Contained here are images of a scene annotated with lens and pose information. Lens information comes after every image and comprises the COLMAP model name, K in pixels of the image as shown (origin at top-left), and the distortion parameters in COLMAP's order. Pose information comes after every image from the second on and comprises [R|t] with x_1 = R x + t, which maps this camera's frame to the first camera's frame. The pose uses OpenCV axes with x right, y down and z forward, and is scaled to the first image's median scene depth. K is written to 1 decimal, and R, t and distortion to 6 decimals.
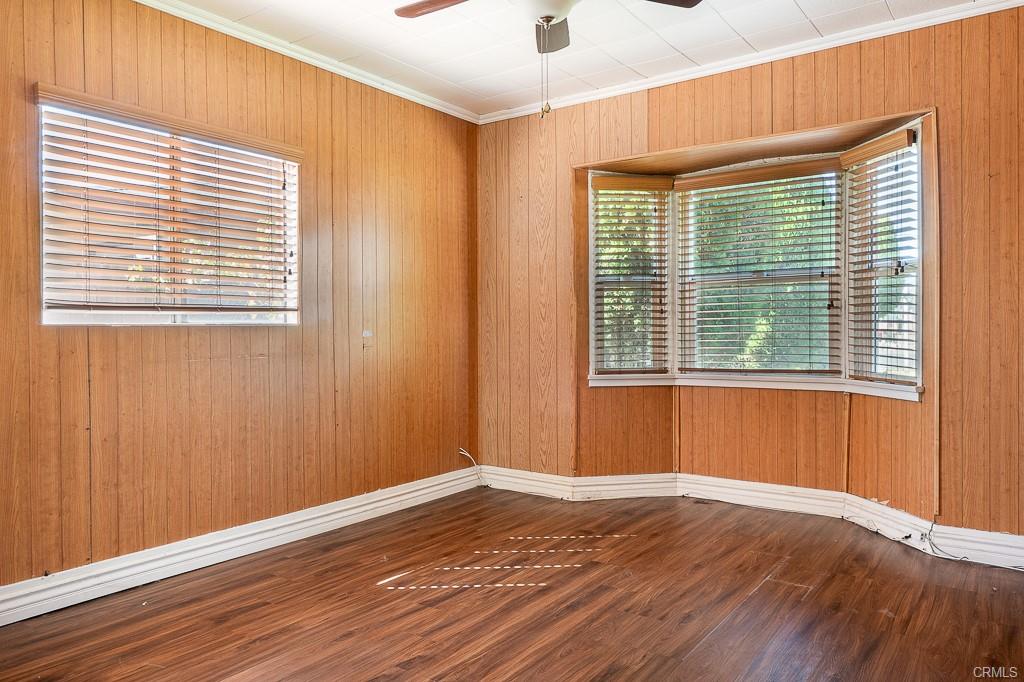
lens RADIAL K [[721.0, 0, 509.9], [0, 721.0, 337.4], [0, 0, 1]] dist [-0.000785, -0.000224]
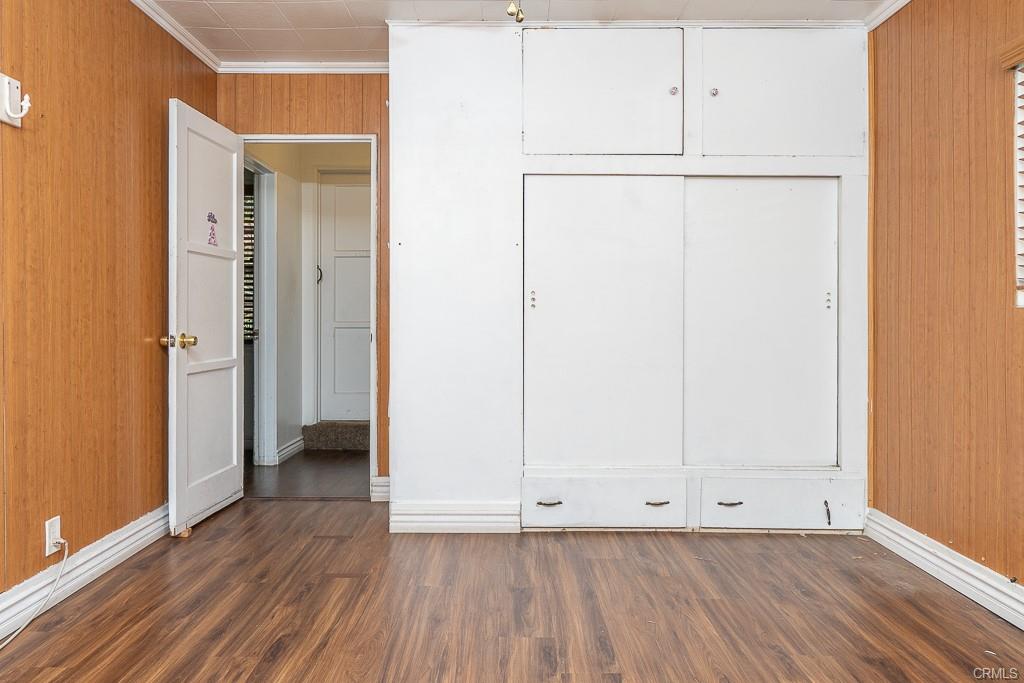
lens RADIAL K [[721.0, 0, 510.2], [0, 721.0, 337.3], [0, 0, 1]] dist [-0.000785, -0.000224]
pose [[-0.816615, 0.010466, -0.577088, 0.402401], [-0.008592, 0.999504, 0.030286, 0.000792], [0.577119, 0.029691, -0.816120, 1.395985]]
